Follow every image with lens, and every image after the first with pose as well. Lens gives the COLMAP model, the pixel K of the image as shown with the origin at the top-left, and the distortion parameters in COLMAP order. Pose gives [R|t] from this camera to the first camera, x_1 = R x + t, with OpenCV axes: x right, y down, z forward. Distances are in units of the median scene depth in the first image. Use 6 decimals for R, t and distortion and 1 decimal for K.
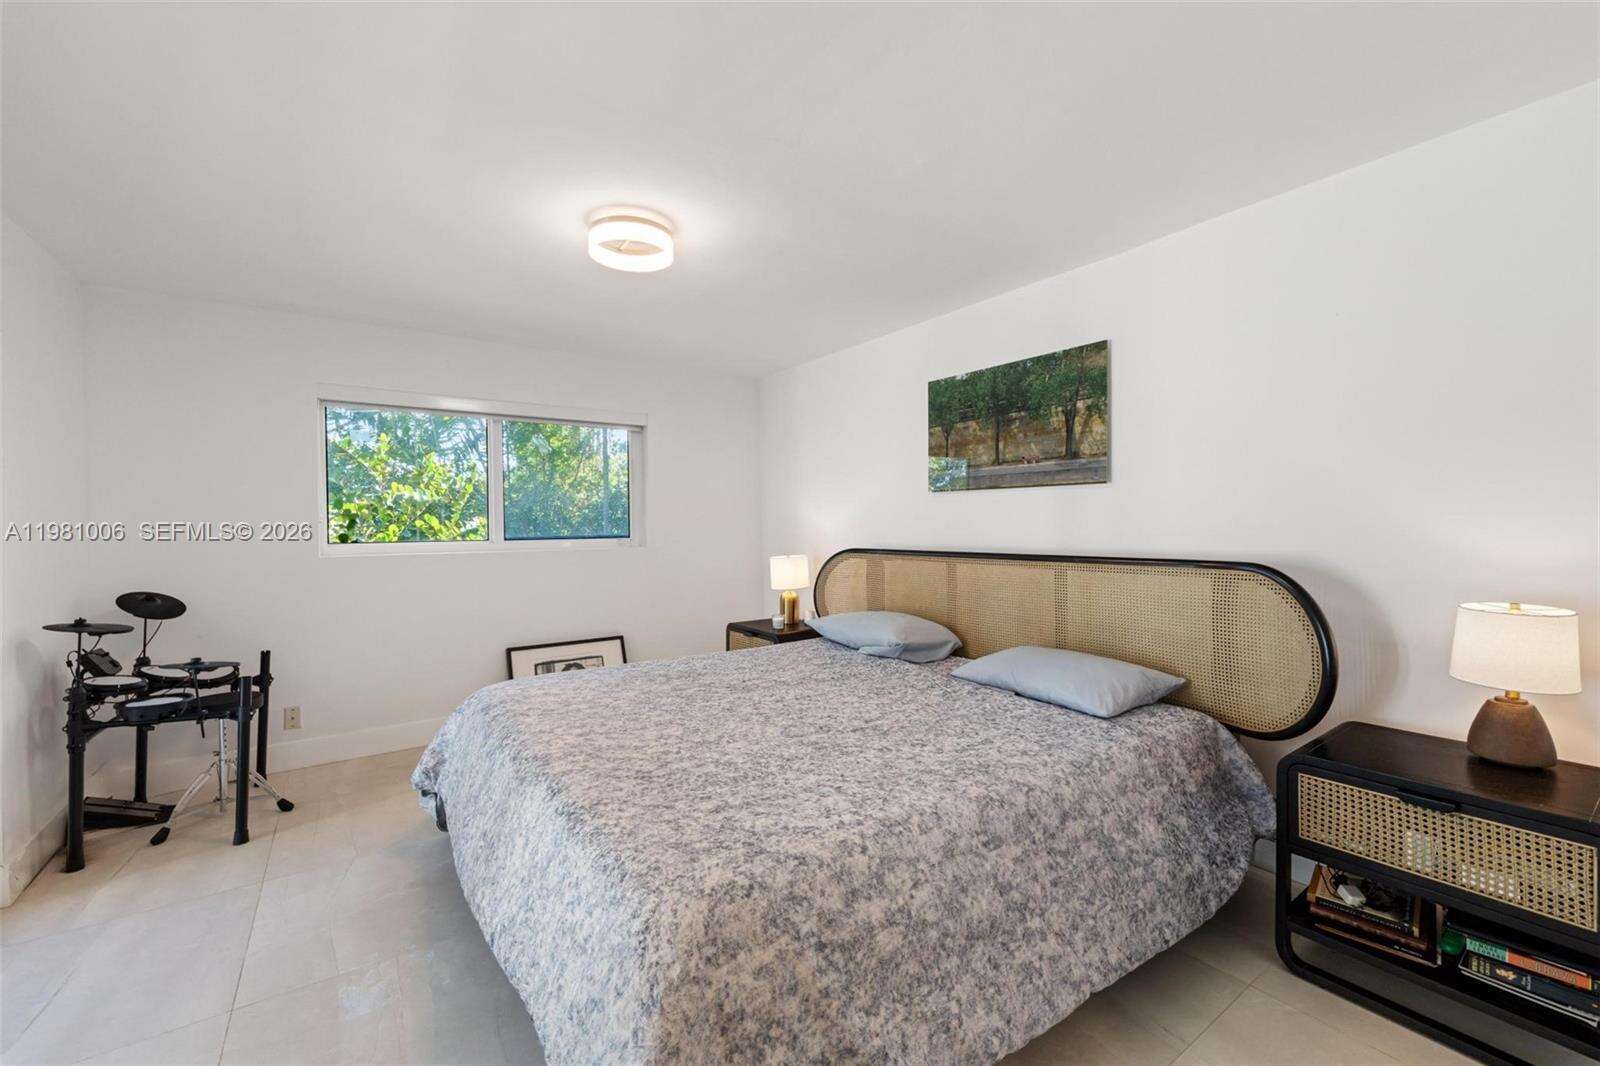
lens RADIAL K [[634.9, 0, 800.0], [0, 634.9, 533.0], [0, 0, 1]] dist [-0.002430, -0.000106]
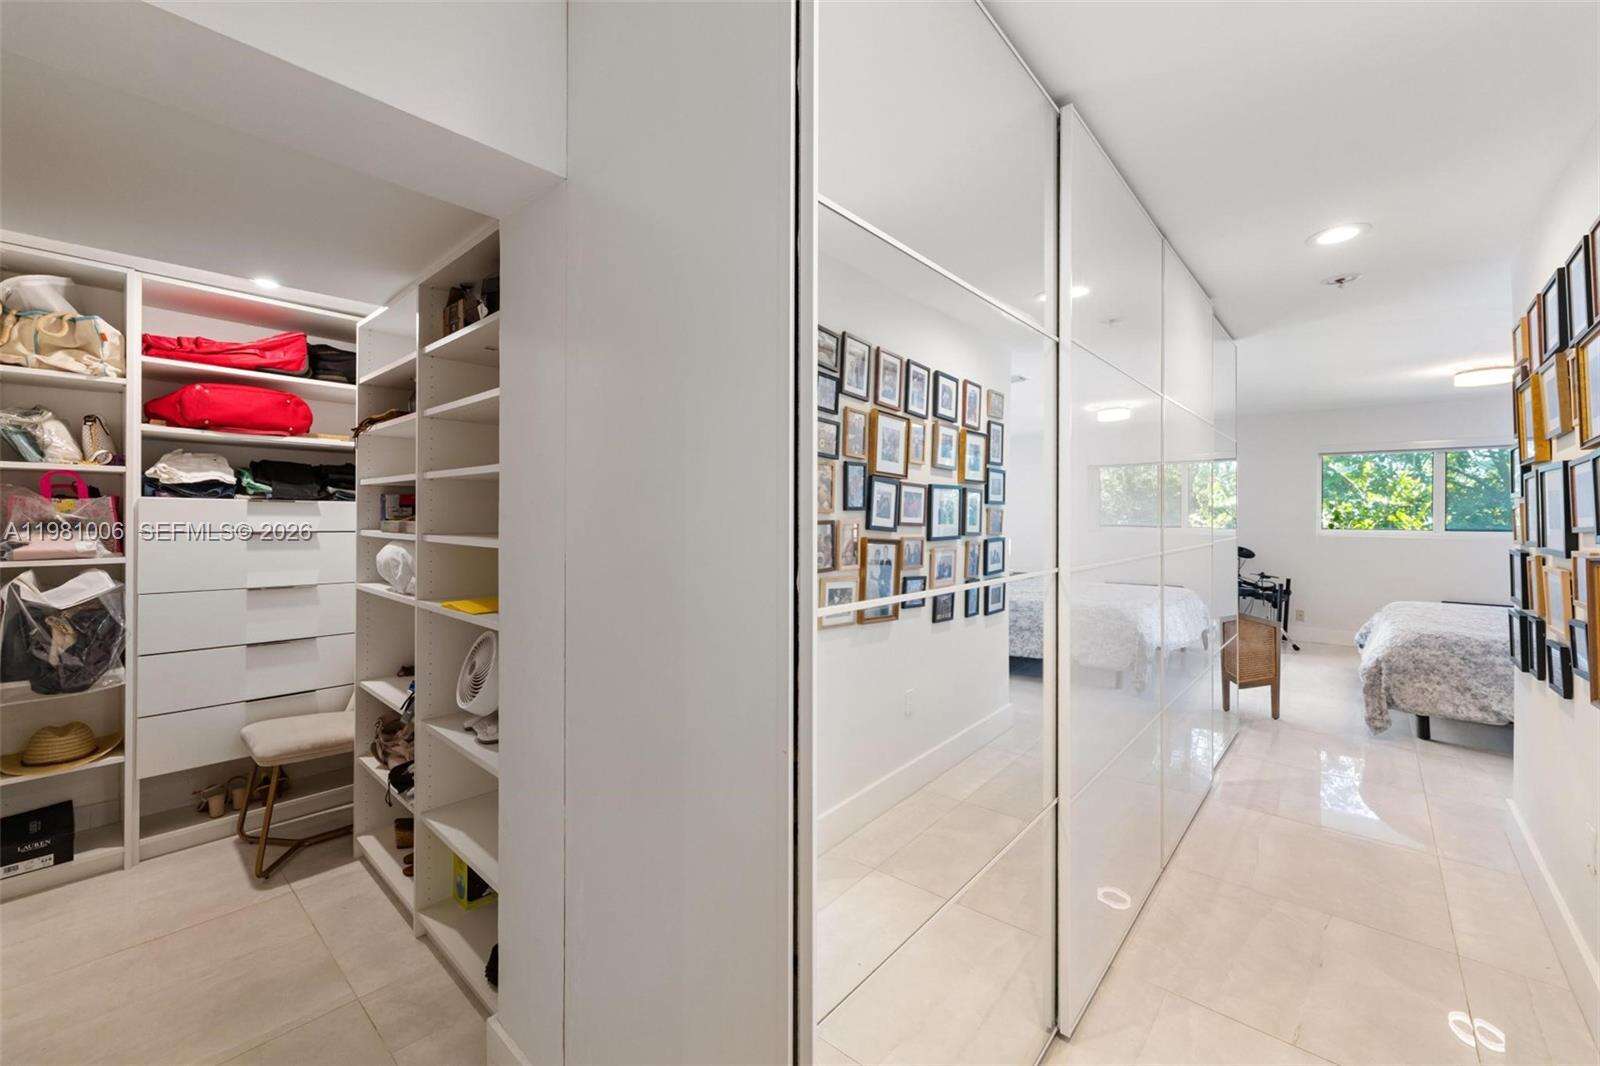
lens RADIAL K [[647.1, 0, 791.9], [0, 647.1, 519.4], [0, 0, 1]] dist [0.000485, 0.000253]
pose [[0.218878, 0.012862, -0.975667, 1.590558], [-0.018125, 0.999794, 0.009114, 0.001390], [0.975584, 0.015689, 0.219066, -1.934760]]
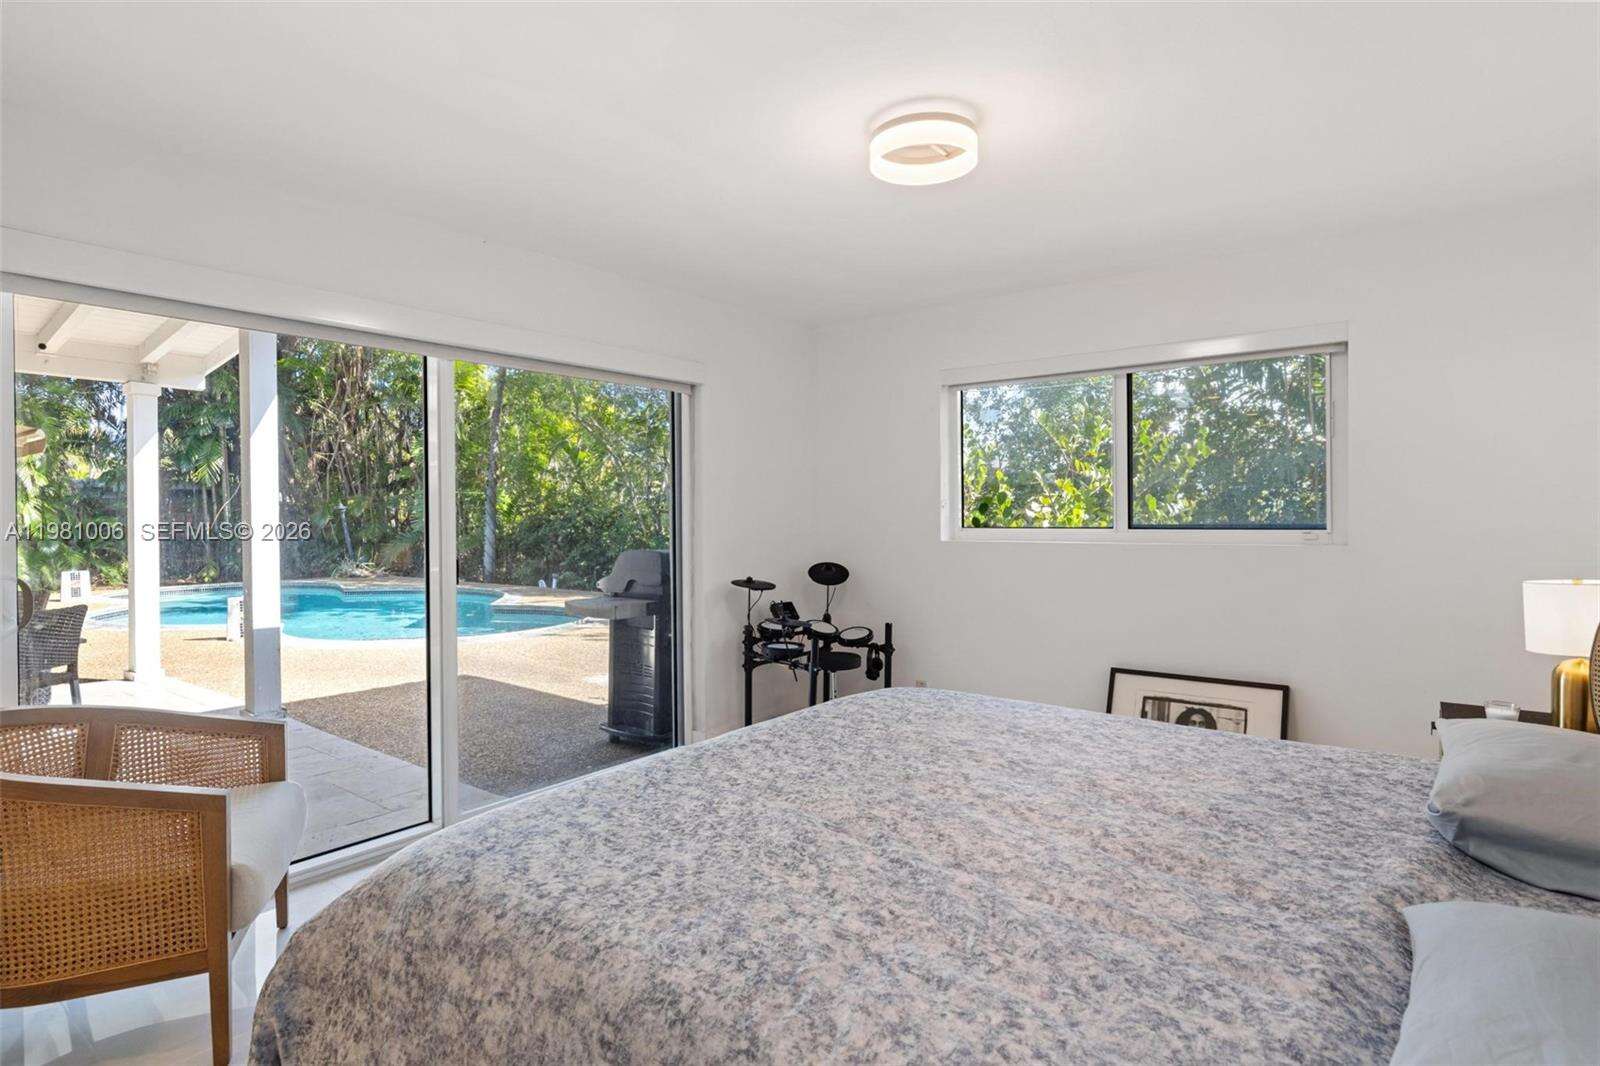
lens RADIAL K [[841.7, 0, 800.0], [0, 841.7, 533.0], [0, 0, 1]] dist [0.003949, 0.000690]
pose [[0.288299, 0.026735, -0.957167, 0.886508], [-0.004262, 0.999636, 0.026637, -0.015846], [0.957531, -0.003600, 0.288308, 0.760699]]
